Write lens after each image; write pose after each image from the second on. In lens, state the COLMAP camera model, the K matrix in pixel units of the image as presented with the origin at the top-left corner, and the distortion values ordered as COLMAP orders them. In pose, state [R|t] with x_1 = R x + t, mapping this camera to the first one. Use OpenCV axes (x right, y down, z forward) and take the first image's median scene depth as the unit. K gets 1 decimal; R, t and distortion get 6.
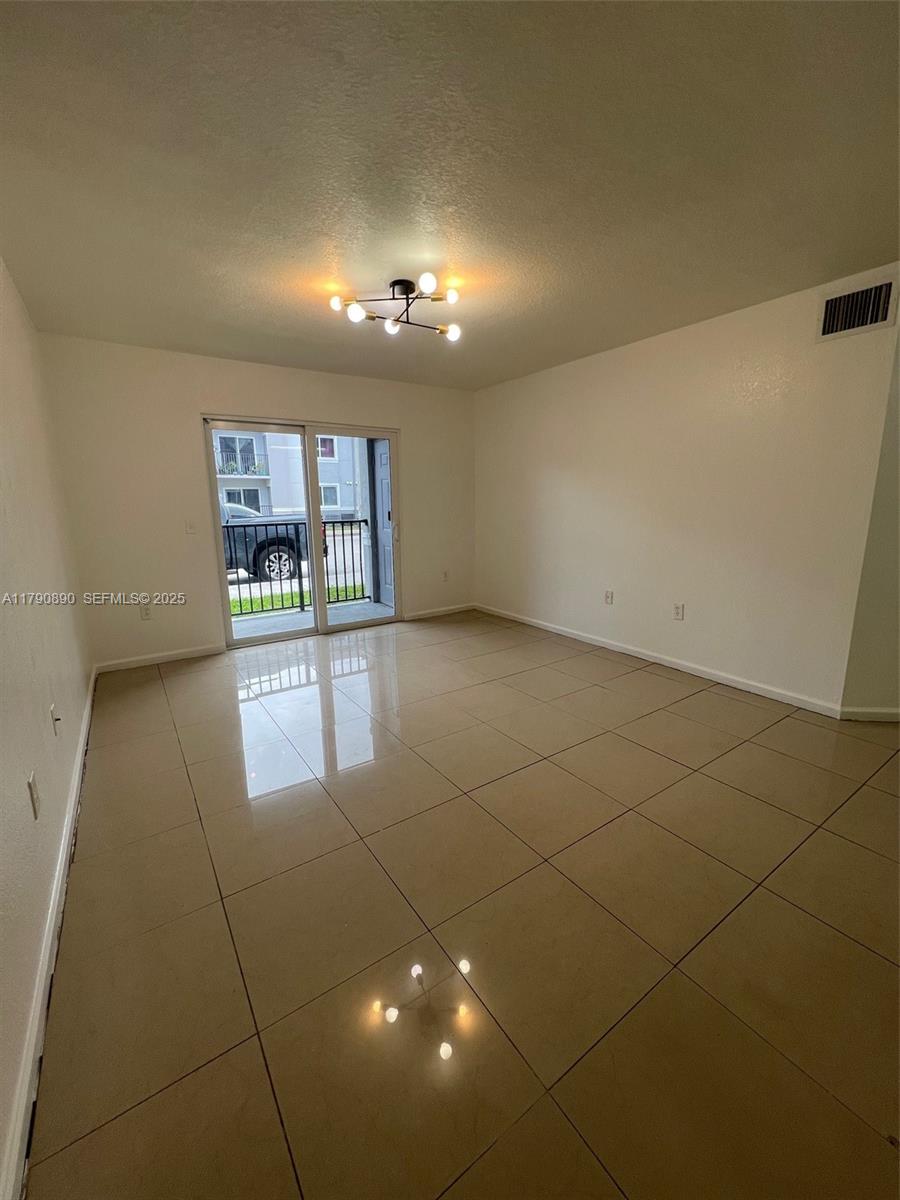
lens RADIAL K [[482.9, 0, 451.4], [0, 482.9, 596.7], [0, 0, 1]] dist [-0.001420, 0.000174]
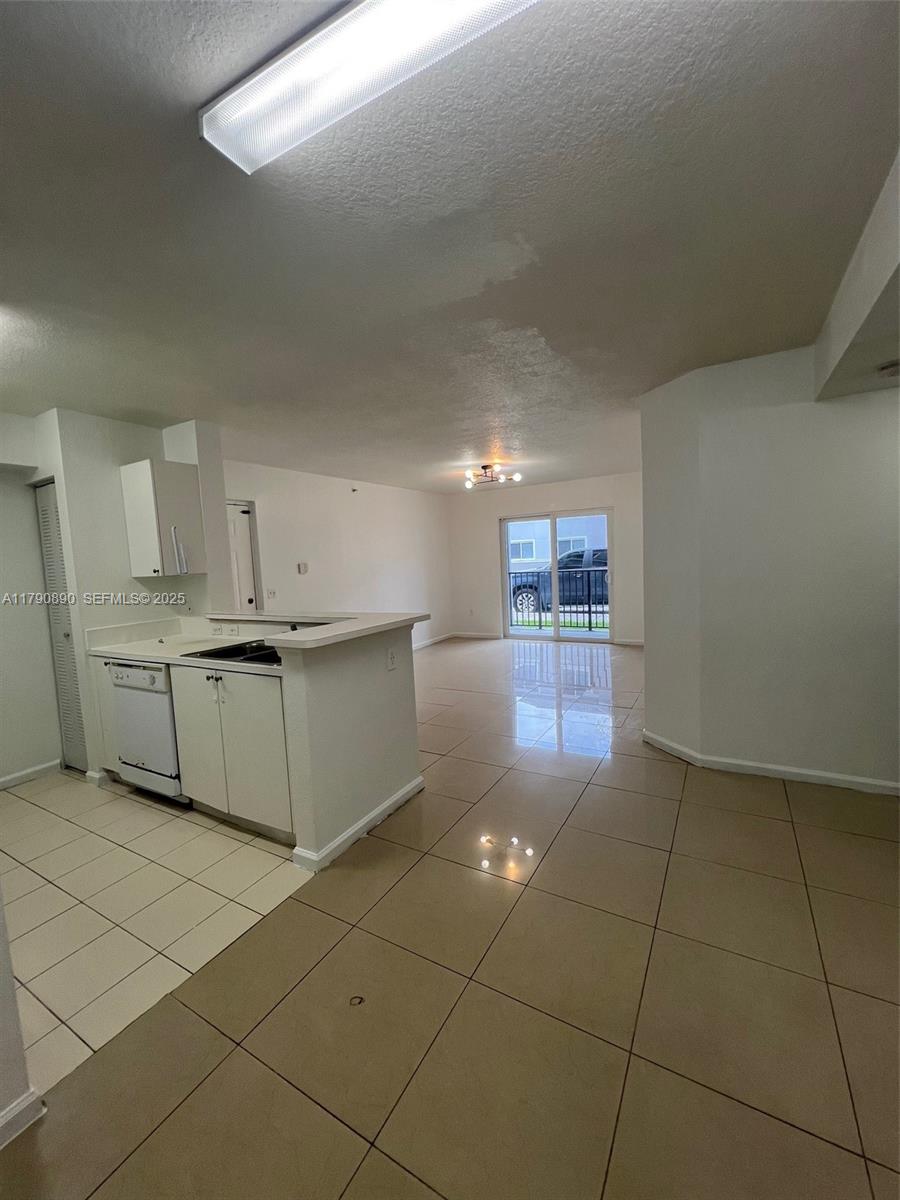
lens RADIAL K [[482.9, 0, 451.4], [0, 482.9, 596.7], [0, 0, 1]] dist [-0.001420, 0.000174]
pose [[0.431643, 0.063702, -0.899793, 1.056581], [-0.133355, 0.991049, 0.006191, -0.032344], [0.892133, 0.117319, 0.436274, -0.013023]]
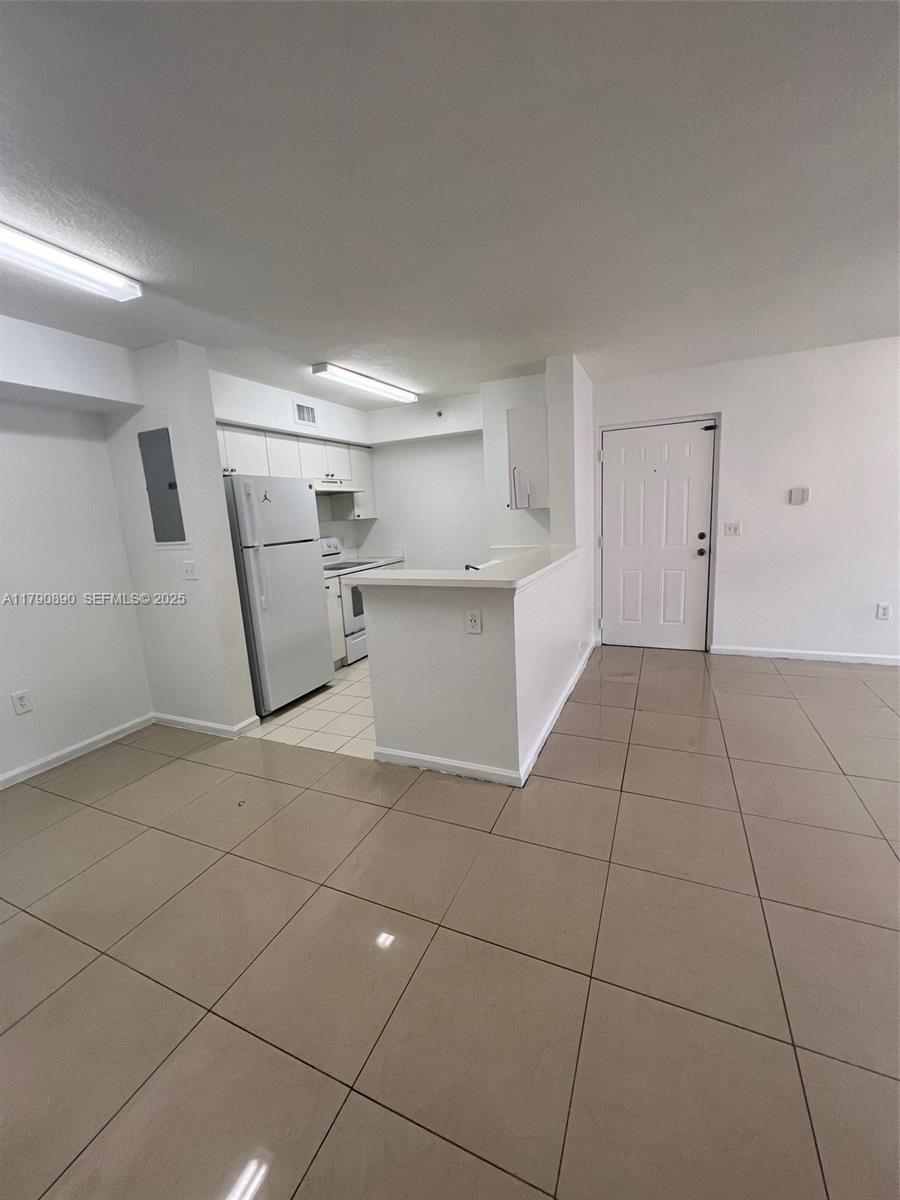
lens RADIAL K [[482.9, 0, 451.4], [0, 482.9, 596.7], [0, 0, 1]] dist [-0.001420, 0.000174]
pose [[-0.853028, 0.148417, -0.500316, 0.774649], [-0.040024, 0.937277, 0.346280, -0.149306], [0.520328, 0.315411, -0.793583, 0.585638]]
